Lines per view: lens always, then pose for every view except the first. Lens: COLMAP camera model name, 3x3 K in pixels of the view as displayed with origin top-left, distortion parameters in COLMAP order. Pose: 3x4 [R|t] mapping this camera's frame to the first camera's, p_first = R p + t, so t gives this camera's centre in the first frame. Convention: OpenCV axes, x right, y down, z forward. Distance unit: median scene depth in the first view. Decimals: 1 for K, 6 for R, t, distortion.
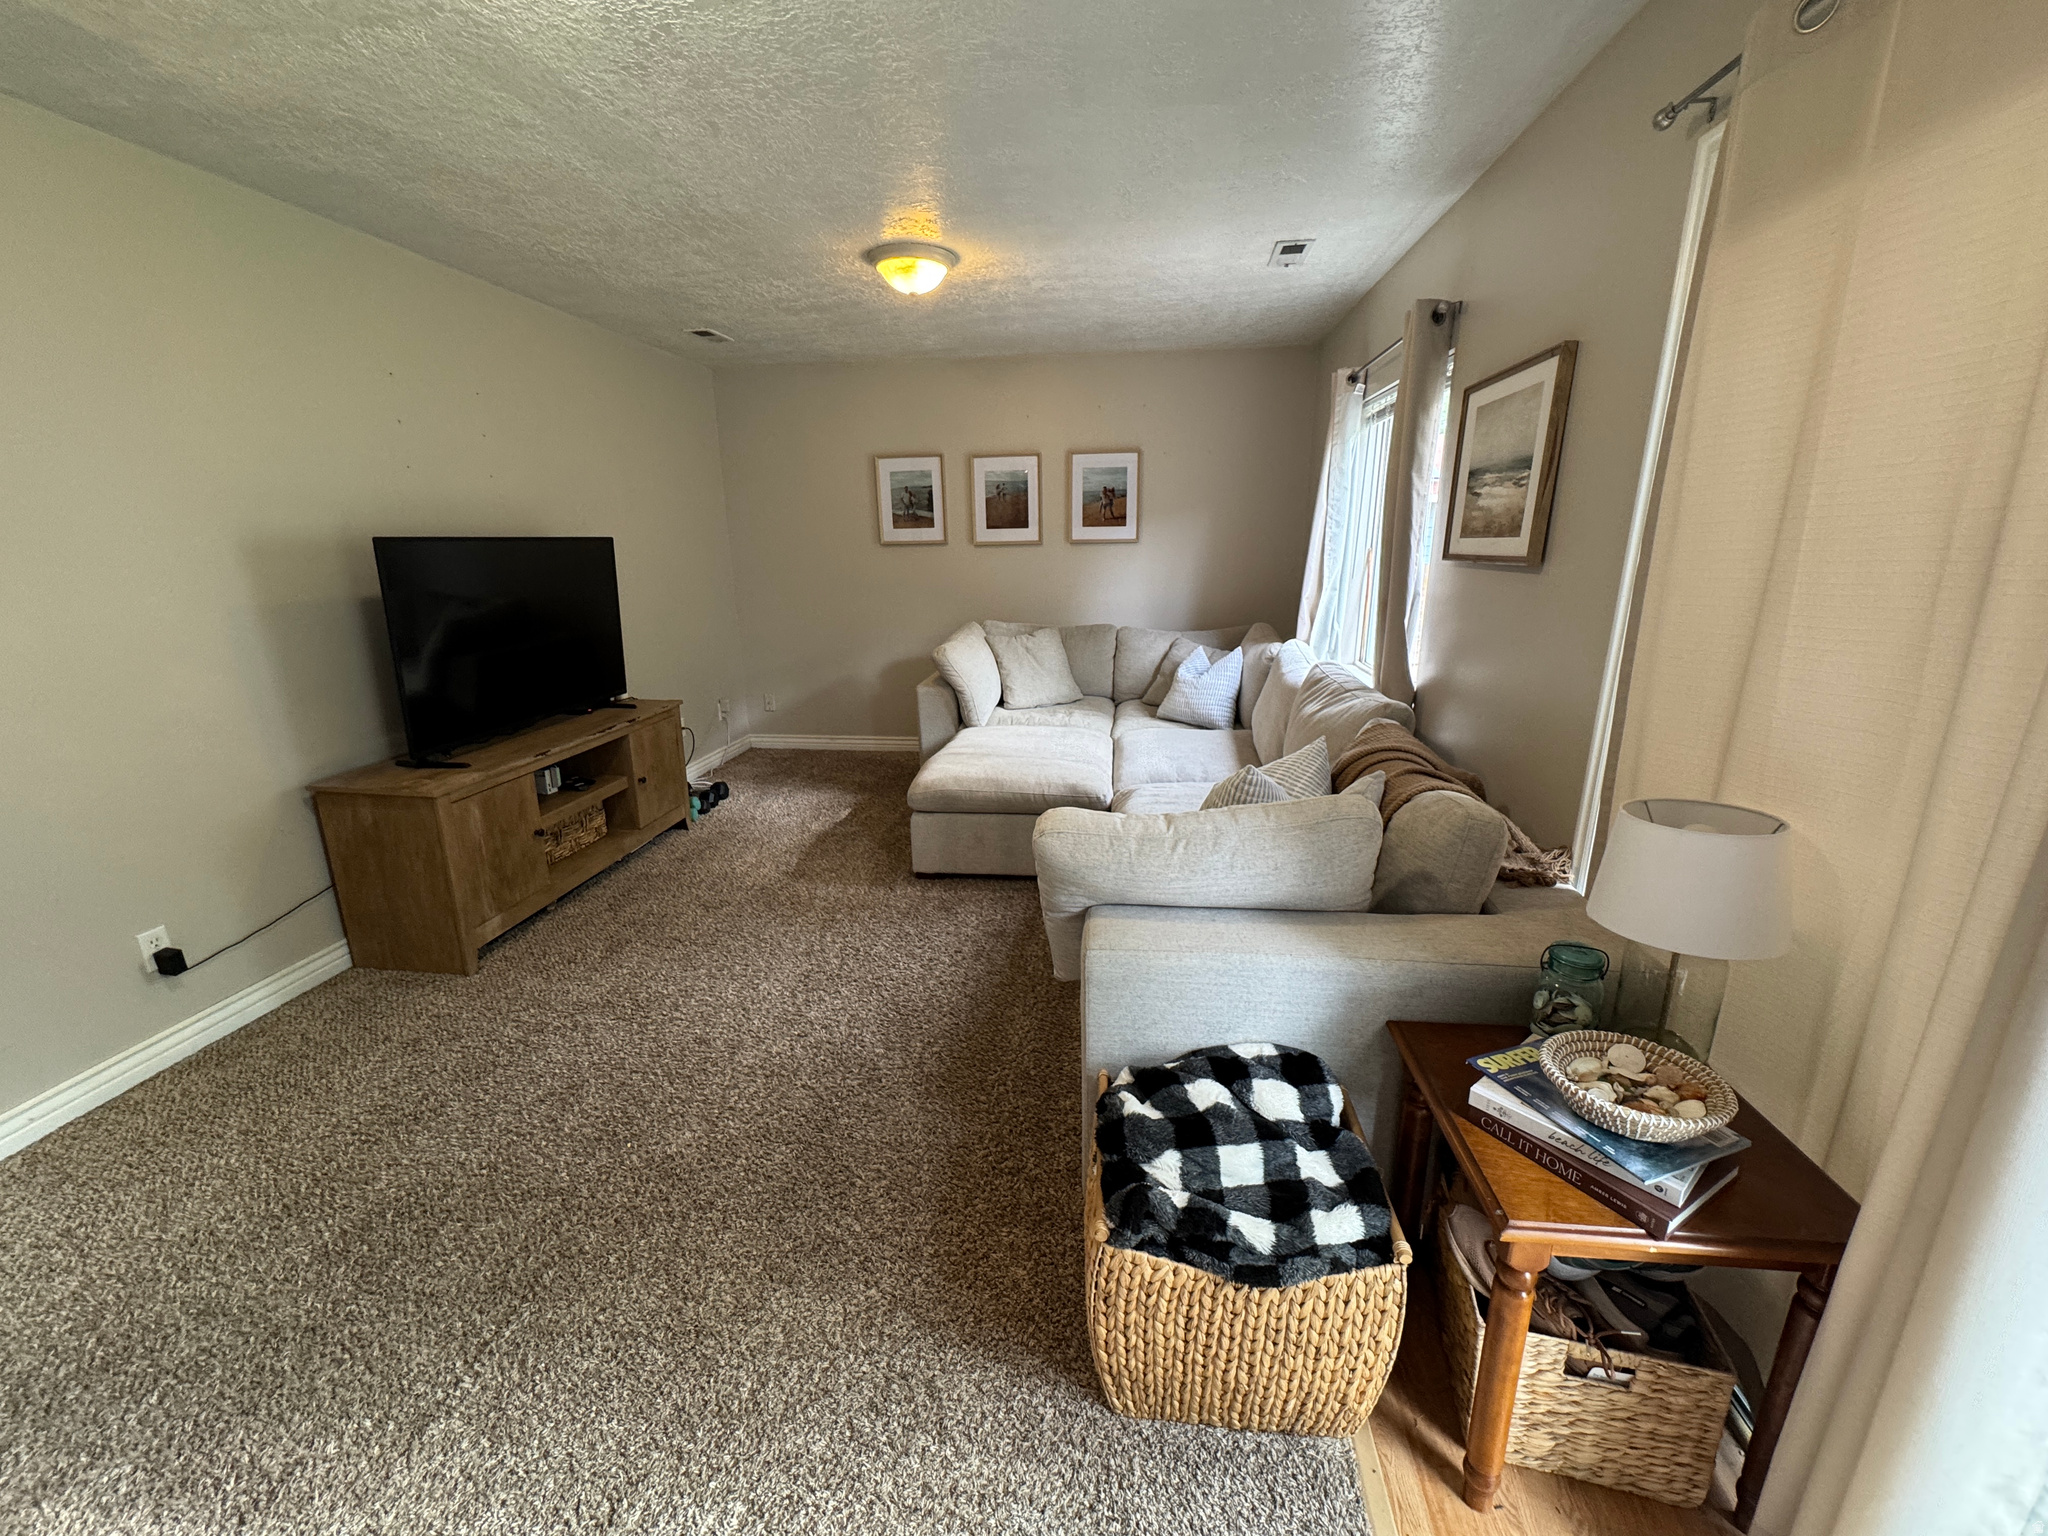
lens RADIAL K [[821.5, 0, 1031.2], [0, 821.5, 772.9], [0, 0, 1]] dist [-0.006163, 0.000438]
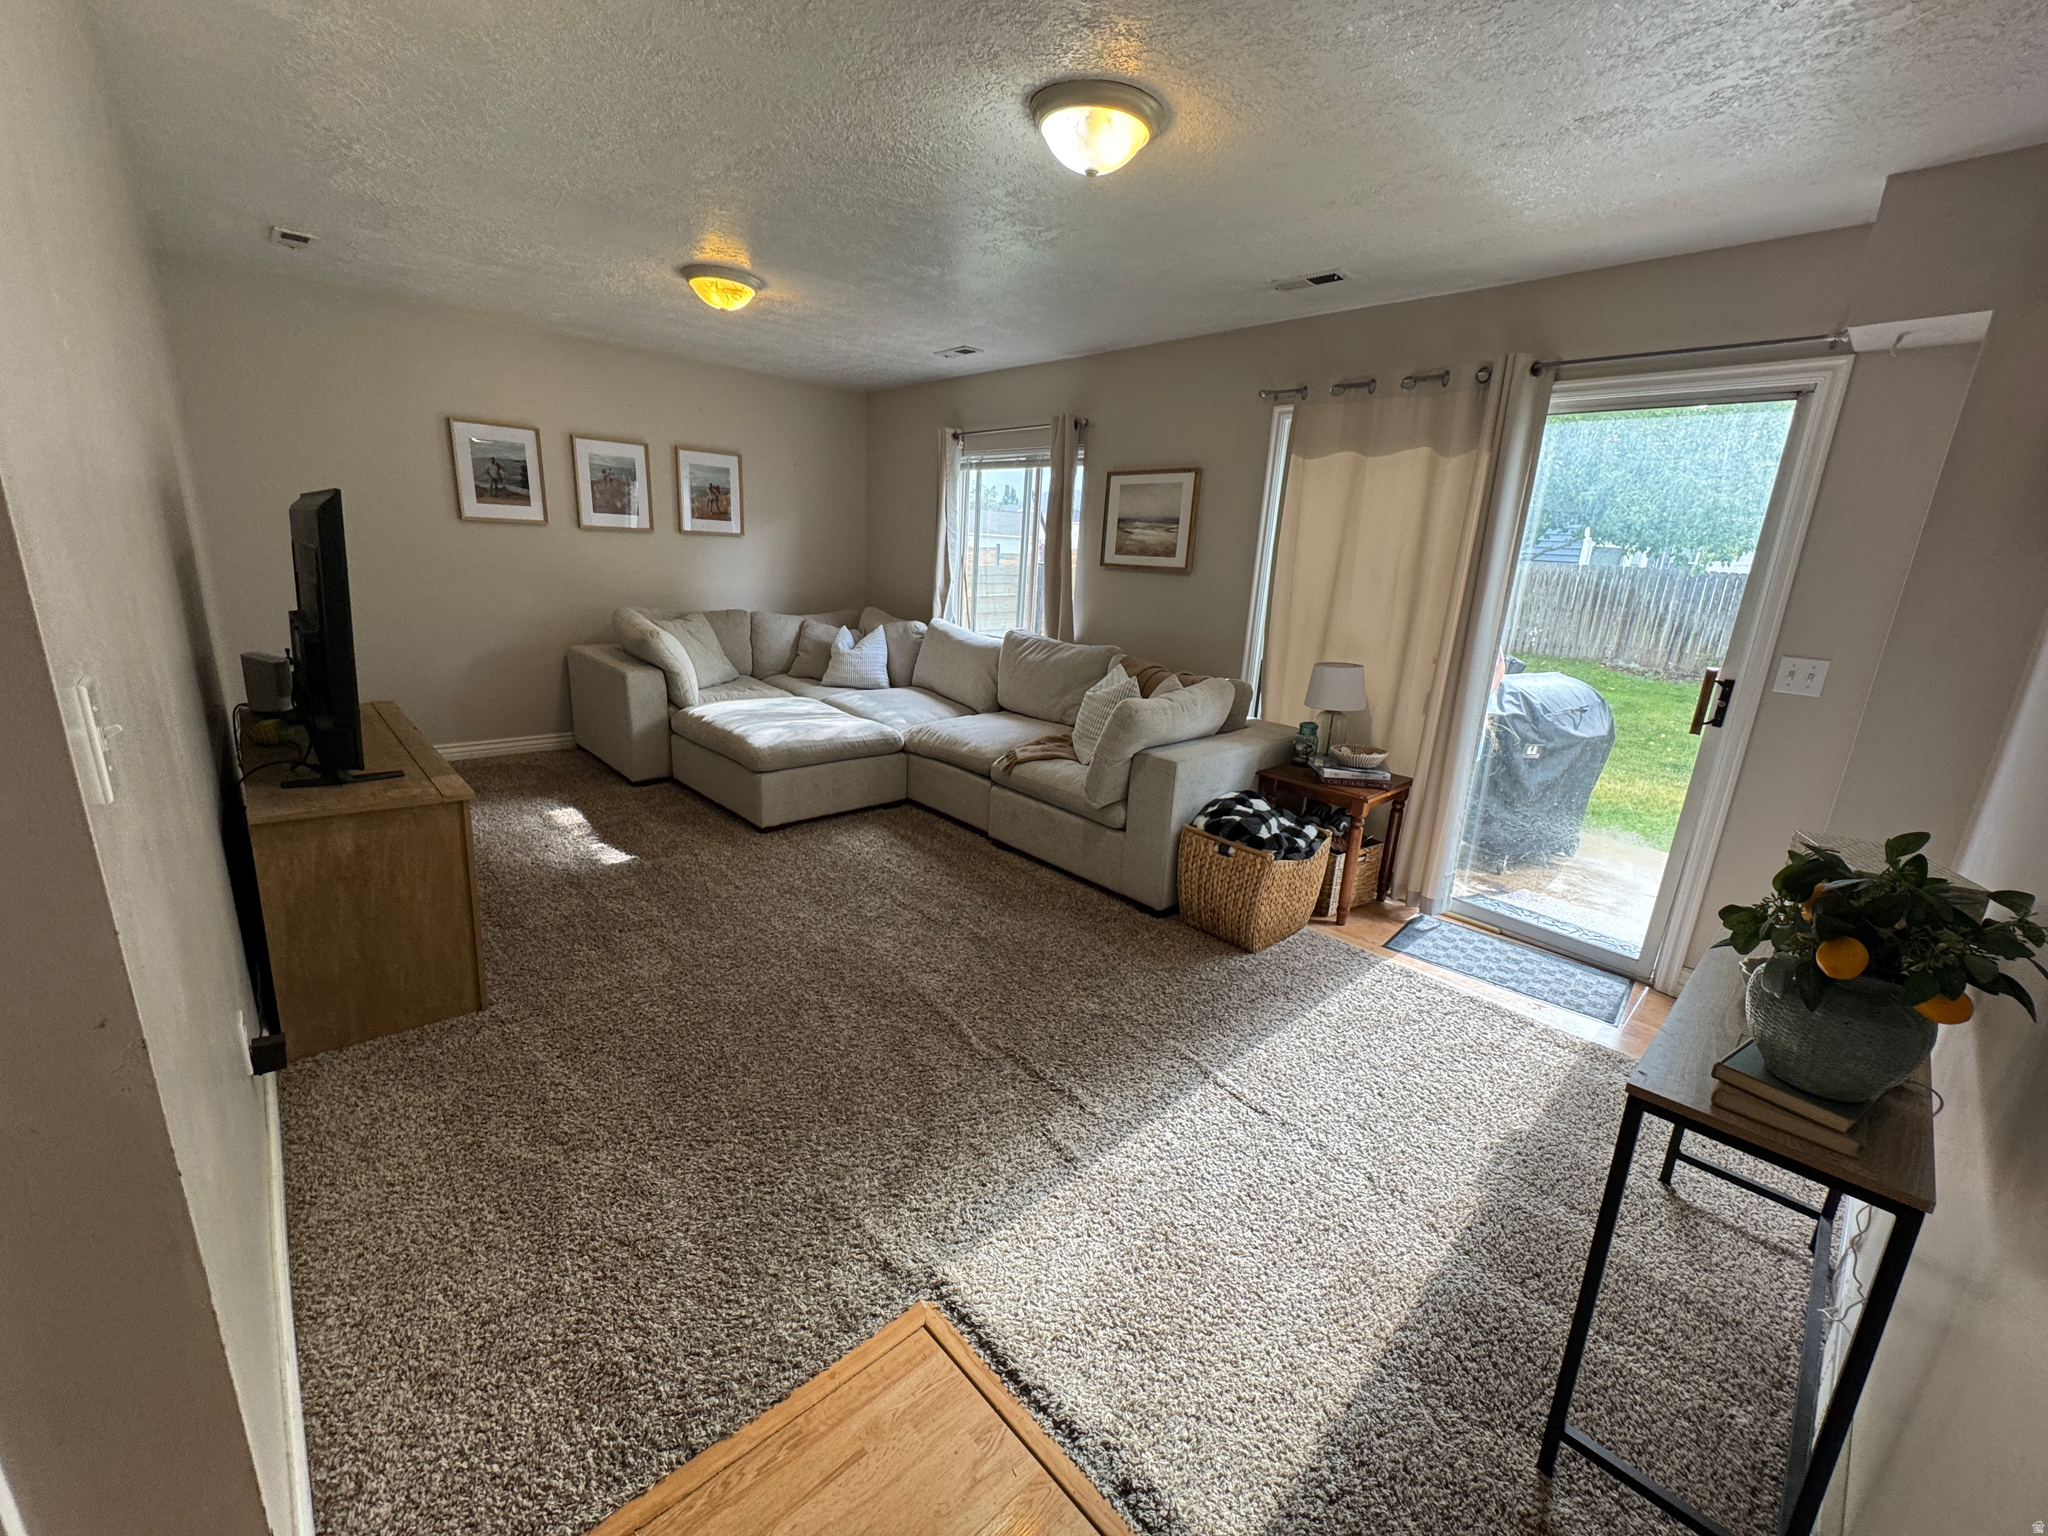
lens RADIAL K [[821.5, 0, 1032.2], [0, 821.5, 771.0], [0, 0, 1]] dist [-0.006163, 0.000438]
pose [[0.638161, -0.150435, 0.755063, -0.524192], [0.149389, 0.986280, 0.070241, 0.014576], [-0.755270, 0.067973, 0.651879, -0.004244]]
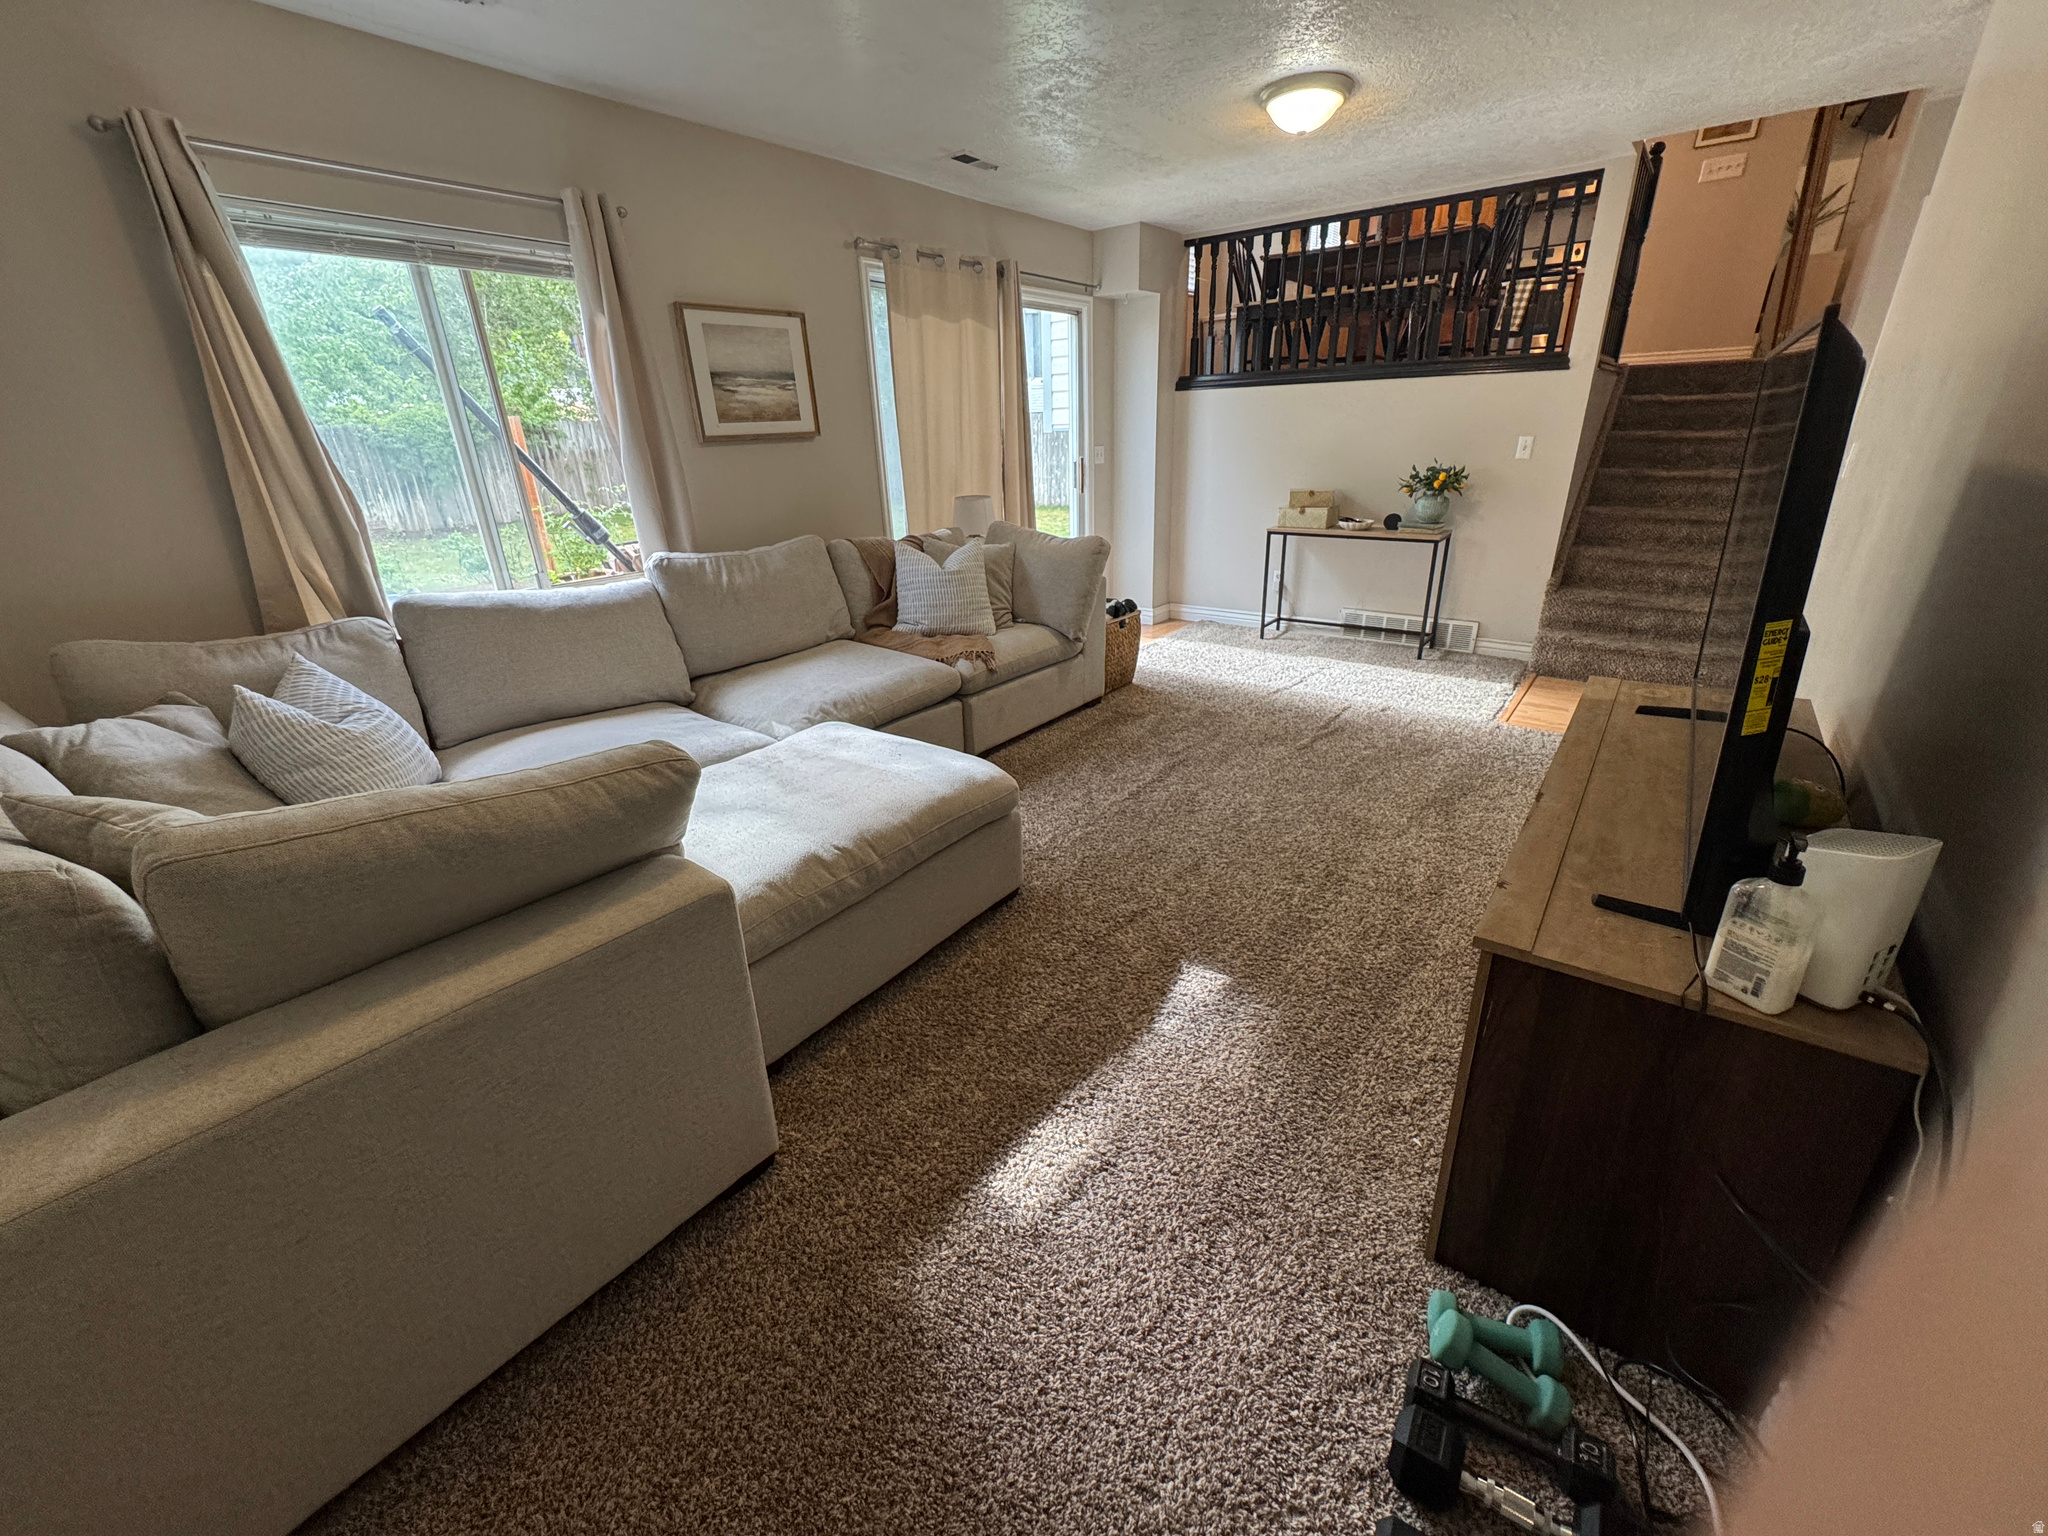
lens RADIAL K [[821.5, 0, 1031.3], [0, 821.5, 762.3], [0, 0, 1]] dist [-0.006163, 0.000438]
pose [[-0.859946, -0.164535, 0.483138, -0.341528], [0.176288, 0.792599, 0.583703, -0.276535], [-0.478974, 0.587124, -0.652587, 1.002528]]
